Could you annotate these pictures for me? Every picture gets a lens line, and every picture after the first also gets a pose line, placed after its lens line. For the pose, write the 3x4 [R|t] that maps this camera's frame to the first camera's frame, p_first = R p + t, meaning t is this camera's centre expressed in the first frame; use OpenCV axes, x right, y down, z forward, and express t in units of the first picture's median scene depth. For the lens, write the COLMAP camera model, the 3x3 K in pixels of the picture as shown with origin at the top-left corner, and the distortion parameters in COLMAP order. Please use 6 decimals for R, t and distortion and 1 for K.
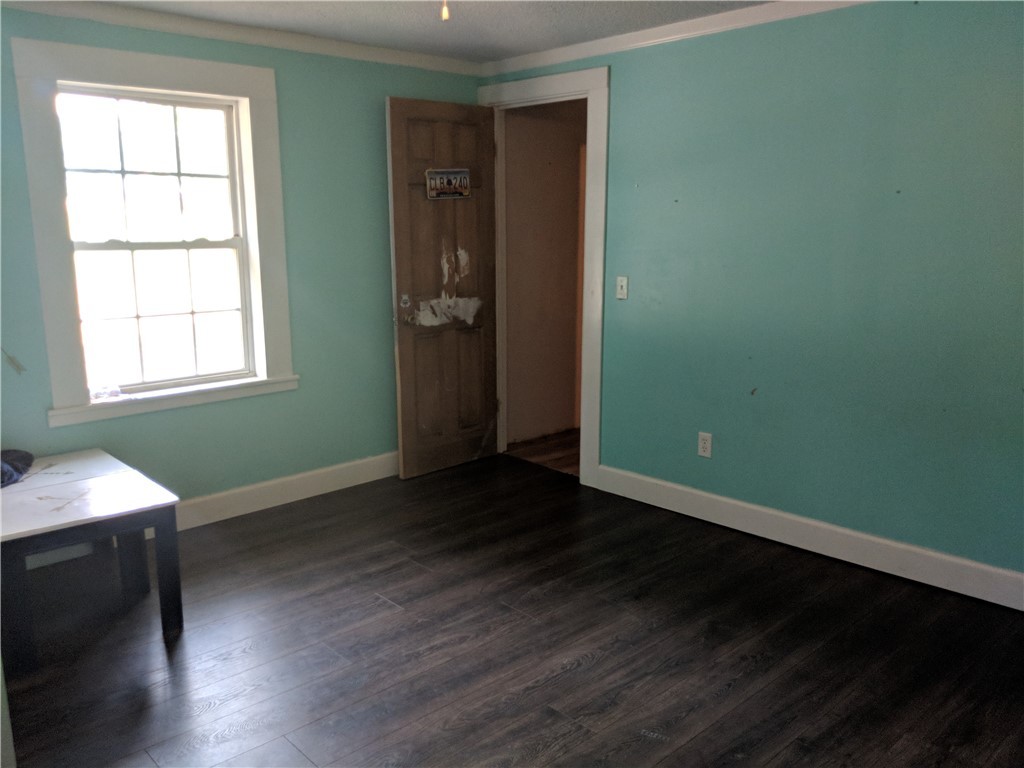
lens RADIAL K [[817.5, 0, 512.2], [0, 817.5, 384.5], [0, 0, 1]] dist [-0.005603, -0.010953]
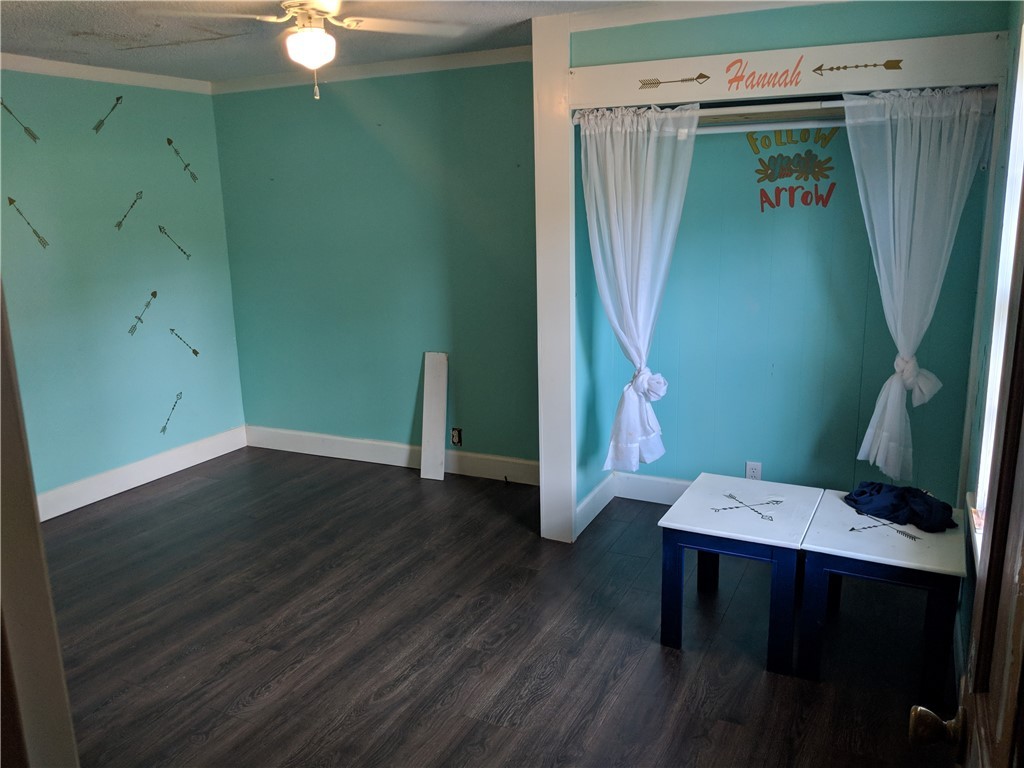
lens RADIAL K [[817.5, 0, 513.4], [0, 817.5, 382.0], [0, 0, 1]] dist [-0.005603, -0.010953]
pose [[-0.932468, 0.111121, -0.343736, 0.085594], [-0.042625, 0.911025, 0.410142, -0.446636], [0.358728, 0.397096, -0.844766, 1.836015]]
